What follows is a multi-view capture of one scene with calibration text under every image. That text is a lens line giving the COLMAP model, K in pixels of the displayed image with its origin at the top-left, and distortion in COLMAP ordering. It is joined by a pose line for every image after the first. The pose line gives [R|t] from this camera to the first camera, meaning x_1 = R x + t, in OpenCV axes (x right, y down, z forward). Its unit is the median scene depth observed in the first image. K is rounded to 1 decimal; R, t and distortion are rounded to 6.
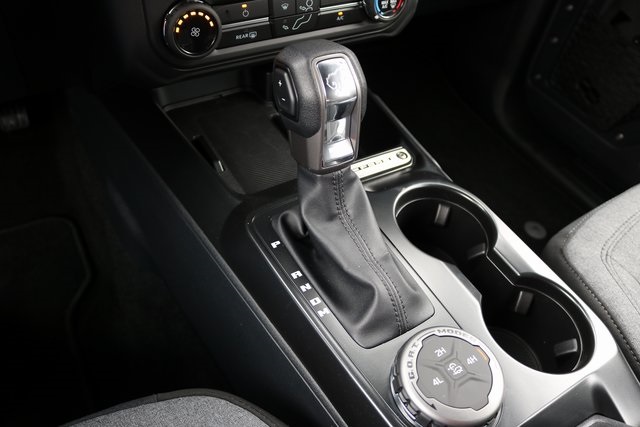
lens RADIAL K [[508.1, 0, 320.0], [0, 508.1, 213.5], [0, 0, 1]] dist [-0.181600, 0.167747]
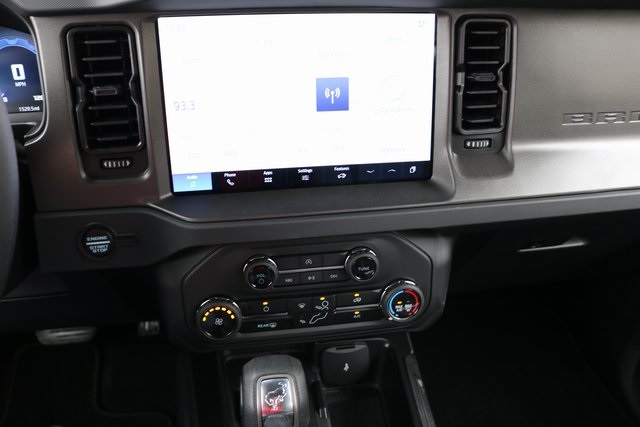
lens RADIAL K [[508.1, 0, 320.0], [0, 508.1, 213.5], [0, 0, 1]] dist [-0.181600, 0.167747]
pose [[0.922890, 0.072390, -0.378198, 0.425891], [-0.210014, 0.917857, -0.336797, -0.224634], [0.322751, 0.390253, 0.862285, -0.134129]]
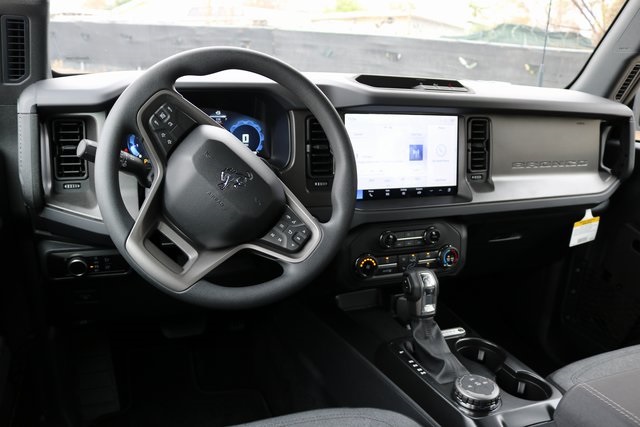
lens RADIAL K [[508.1, 0, 320.0], [0, 508.1, 213.5], [0, 0, 1]] dist [-0.181600, 0.167747]
pose [[0.985050, -0.014662, -0.171643, -0.049791], [-0.079132, 0.846520, -0.526443, 0.692673], [0.153018, 0.532155, 0.832704, -1.172816]]
